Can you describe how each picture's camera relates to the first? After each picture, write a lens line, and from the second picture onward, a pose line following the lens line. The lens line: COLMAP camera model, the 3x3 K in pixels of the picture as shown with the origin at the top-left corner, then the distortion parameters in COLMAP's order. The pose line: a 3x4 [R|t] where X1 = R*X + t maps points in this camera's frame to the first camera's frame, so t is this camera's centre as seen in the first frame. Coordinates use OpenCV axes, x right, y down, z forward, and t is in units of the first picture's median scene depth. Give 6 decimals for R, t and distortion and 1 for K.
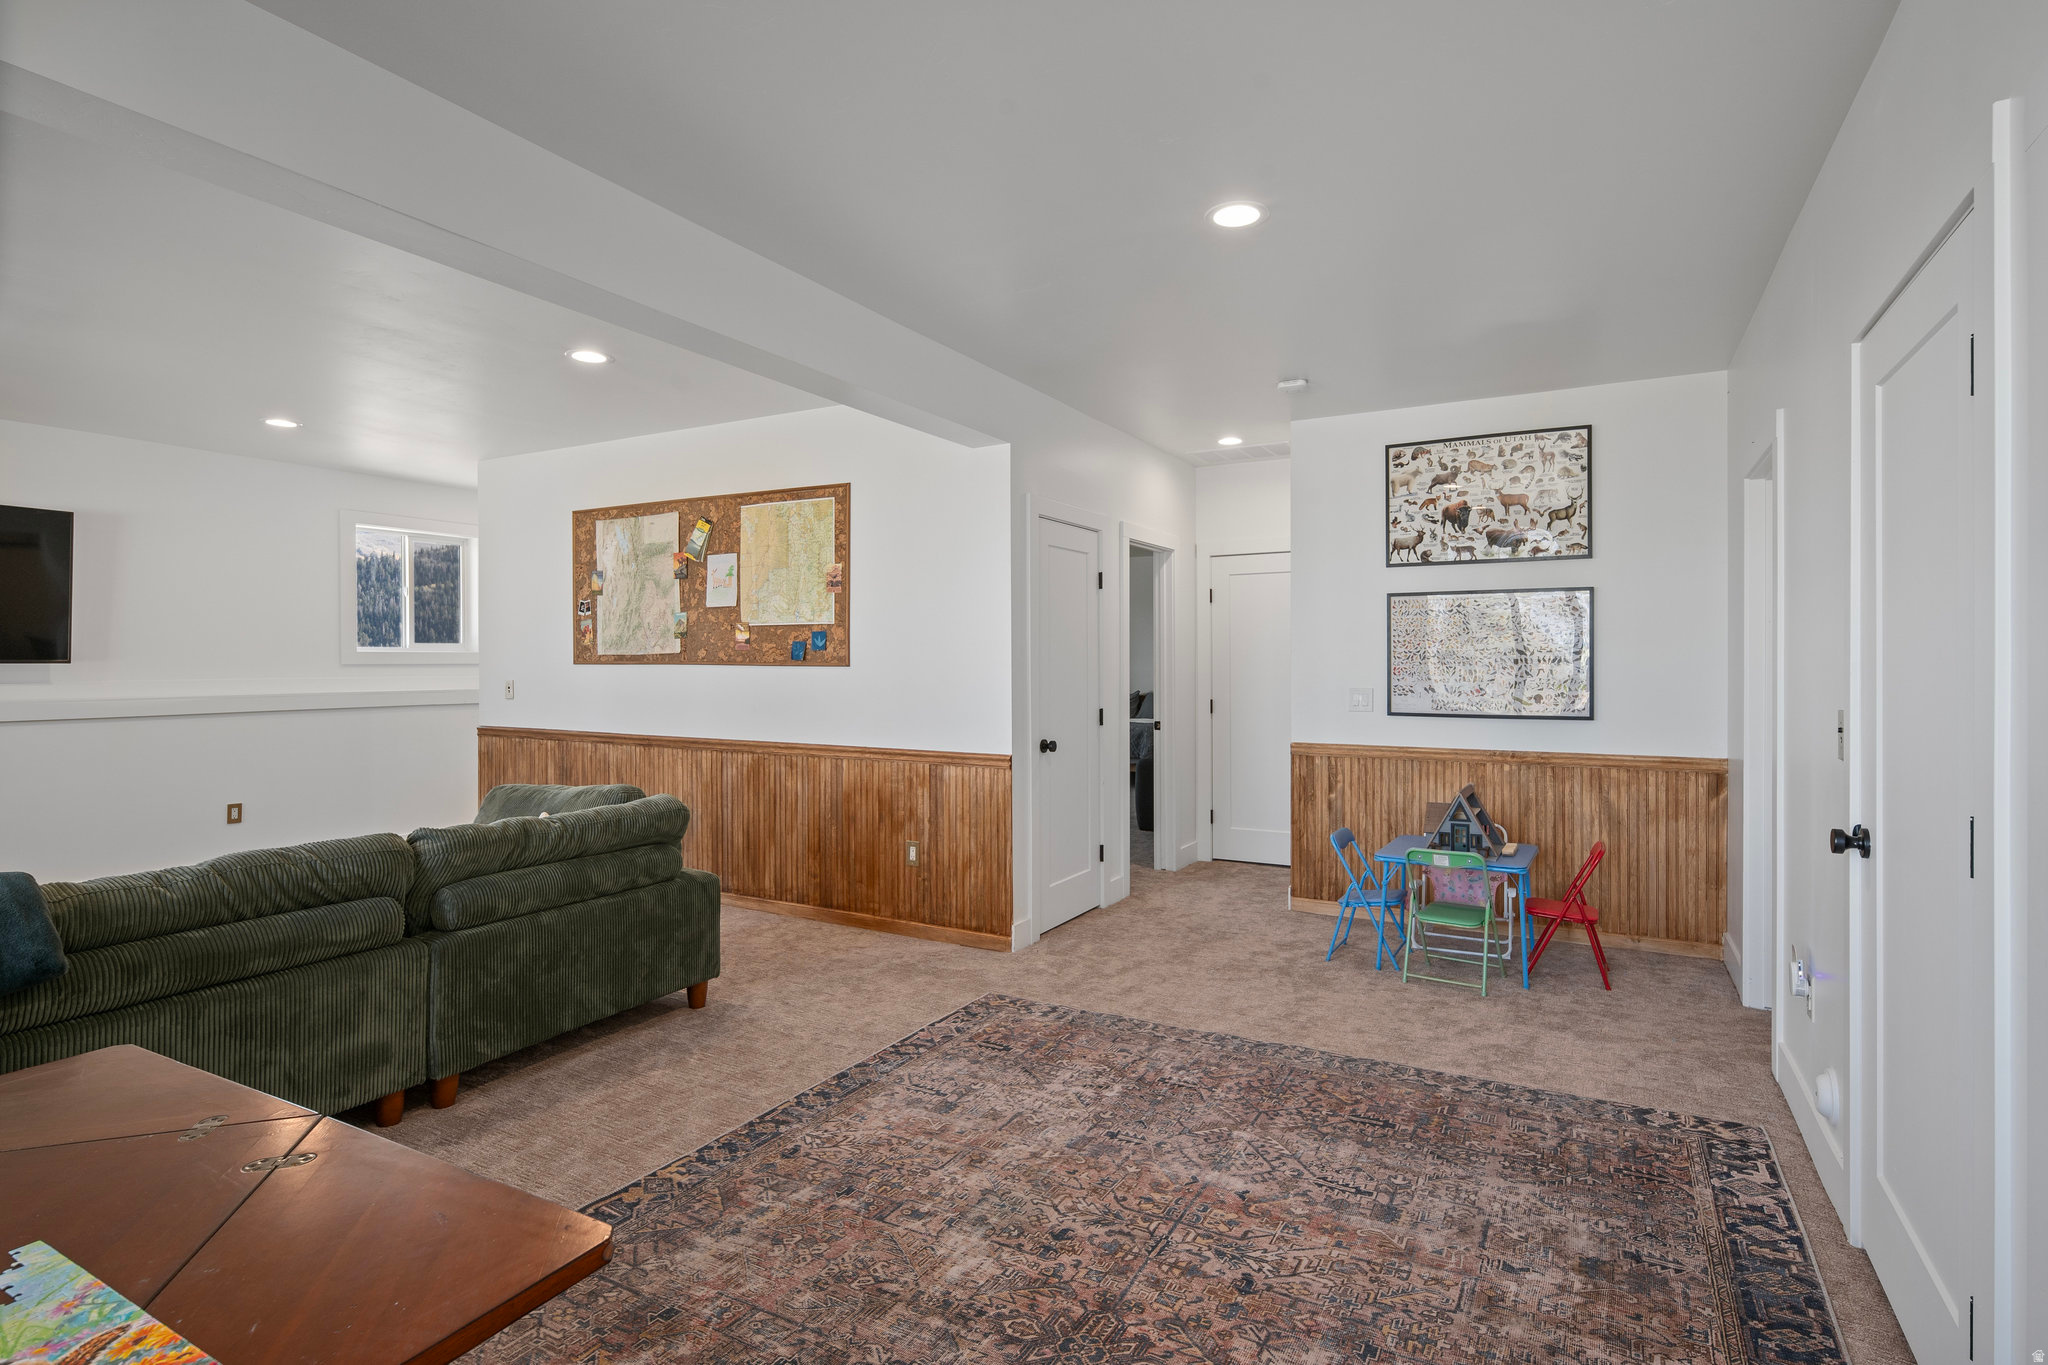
lens RADIAL K [[1011.0, 0, 1038.7], [0, 1011.0, 669.3], [0, 0, 1]] dist [0.001853, -0.001593]
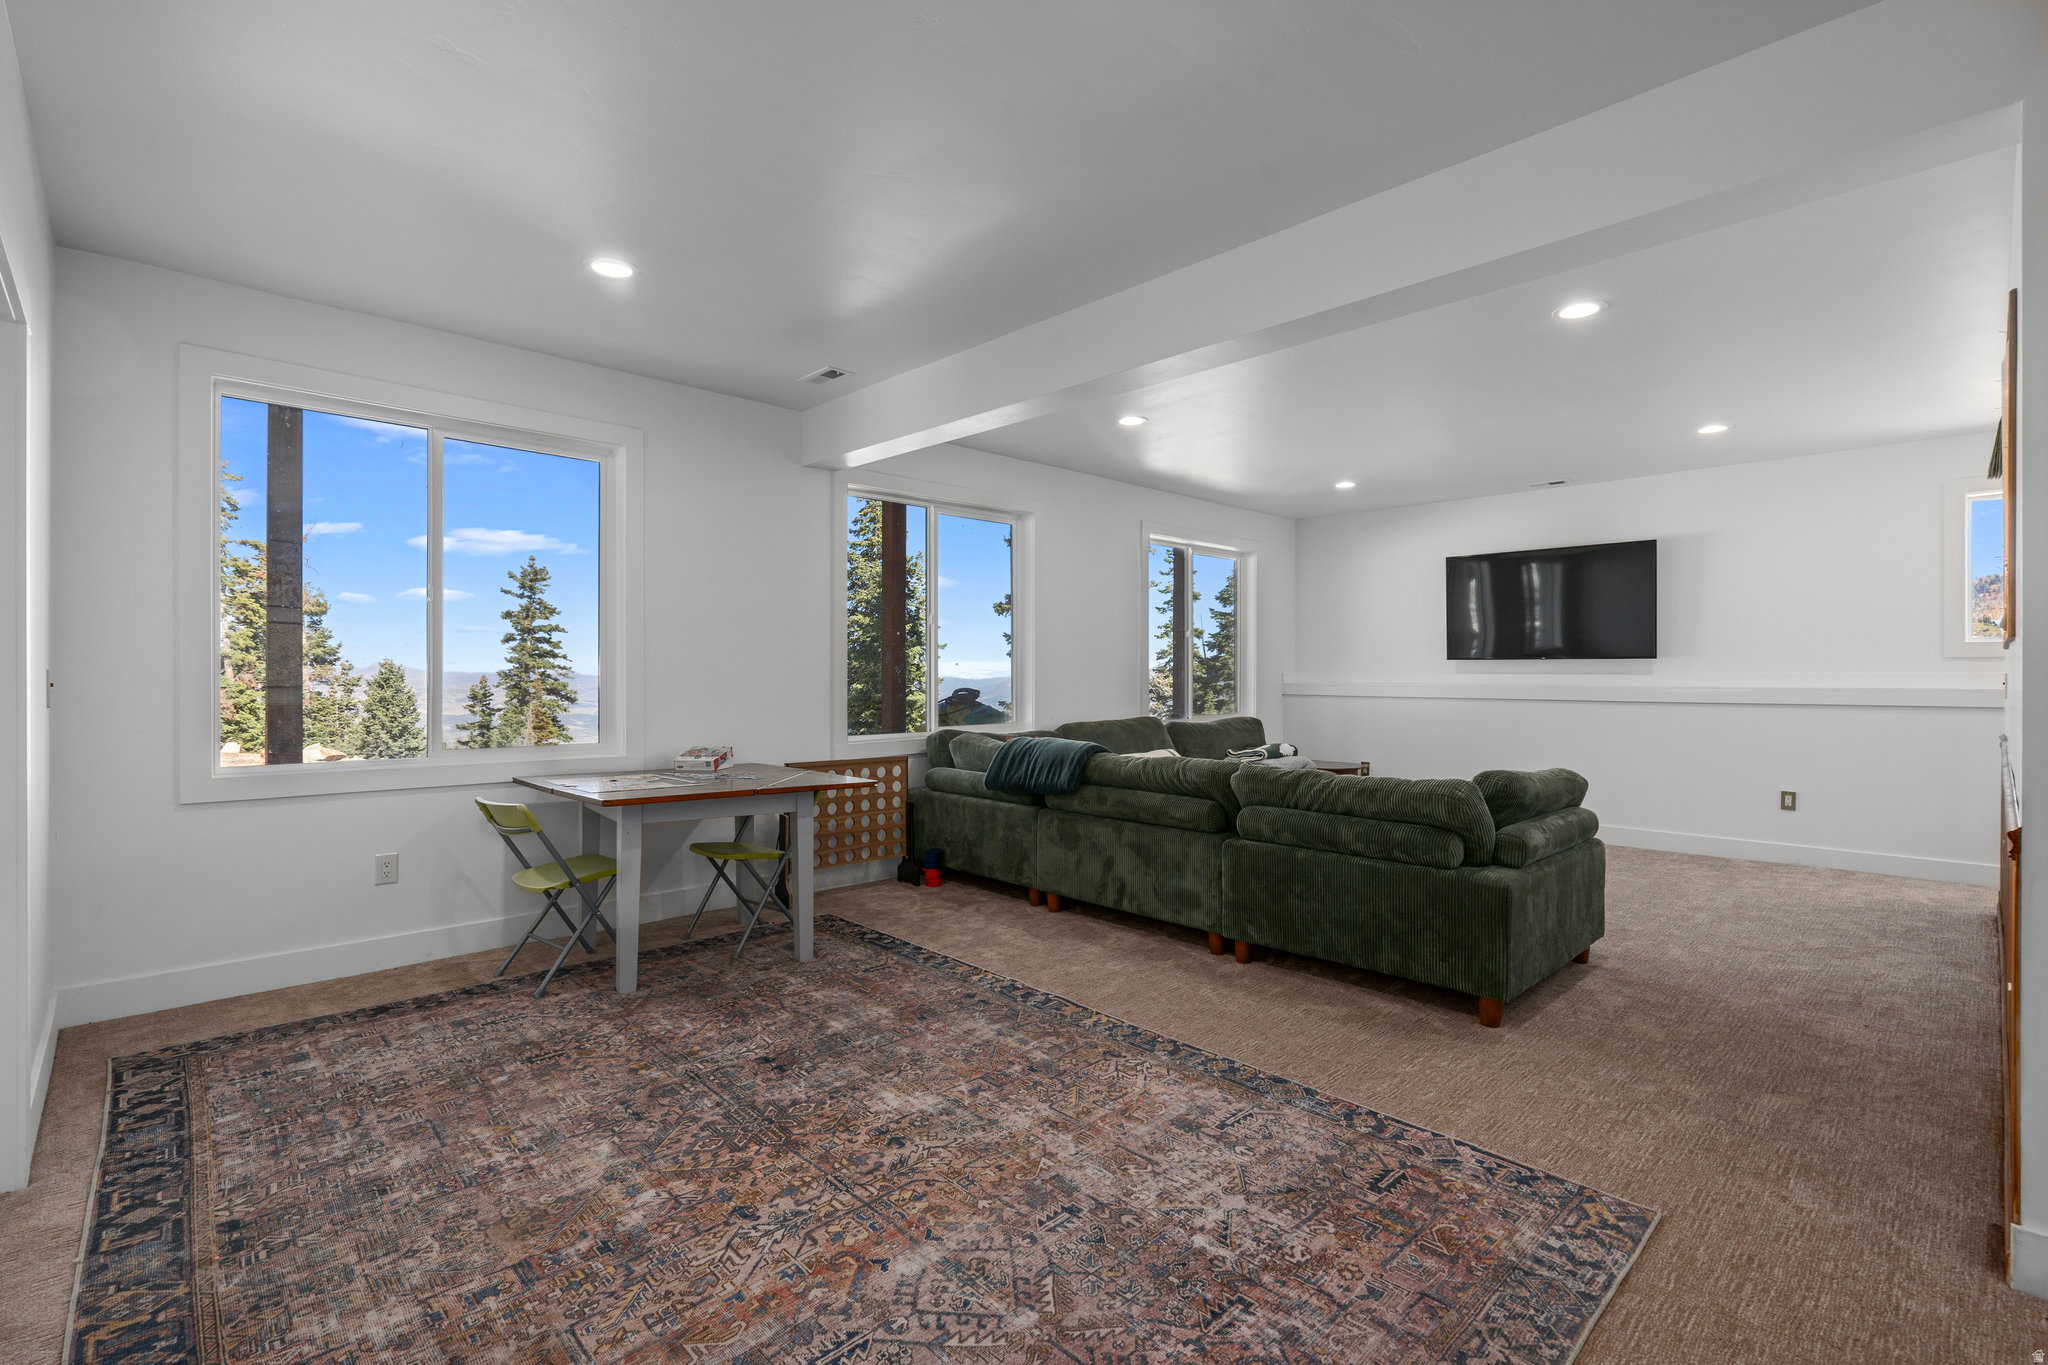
lens RADIAL K [[931.5, 0, 1027.0], [0, 931.5, 677.4], [0, 0, 1]] dist [-0.004073, 0.000366]
pose [[-0.299574, 0.002410, -0.954070, 0.880086], [-0.008189, 0.999953, 0.005097, 0.041984], [0.954038, 0.009339, -0.299540, 1.331463]]
